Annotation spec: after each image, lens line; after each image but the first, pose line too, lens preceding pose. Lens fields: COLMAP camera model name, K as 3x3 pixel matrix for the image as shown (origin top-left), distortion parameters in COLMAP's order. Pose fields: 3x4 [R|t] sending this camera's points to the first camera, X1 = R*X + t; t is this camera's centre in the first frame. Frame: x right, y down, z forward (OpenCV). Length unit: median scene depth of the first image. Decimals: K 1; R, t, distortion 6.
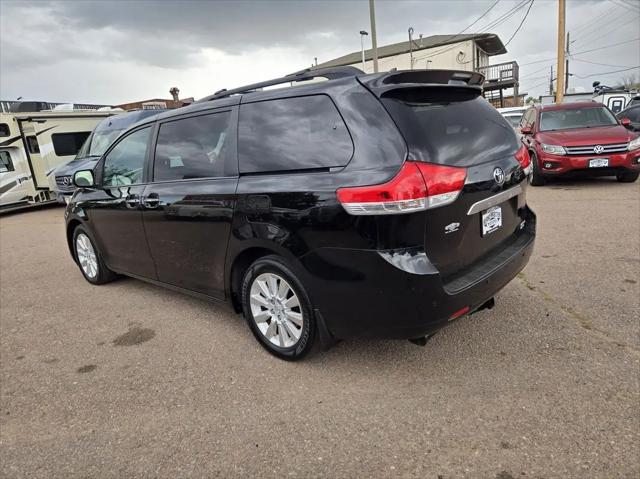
lens RADIAL K [[417.4, 0, 316.7], [0, 417.4, 236.4], [0, 0, 1]] dist [0.072685, -0.055644]
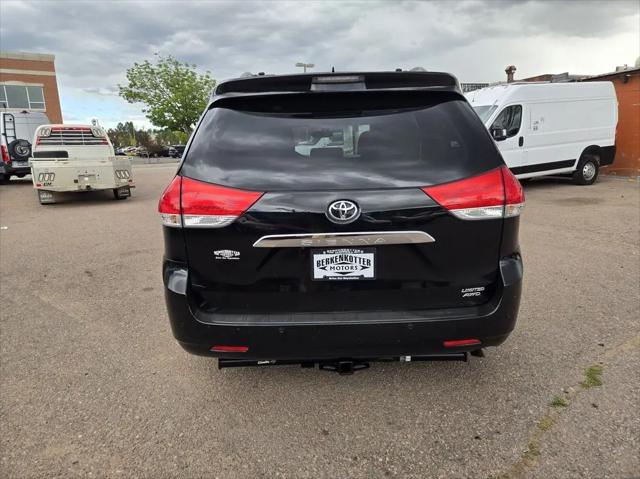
lens RADIAL K [[417.4, 0, 316.7], [0, 417.4, 236.4], [0, 0, 1]] dist [0.072685, -0.055644]
pose [[0.683438, 0.227518, -0.693648, 0.984337], [-0.195085, 0.972557, 0.126787, -0.194213], [0.703459, 0.048669, 0.709068, 0.456063]]
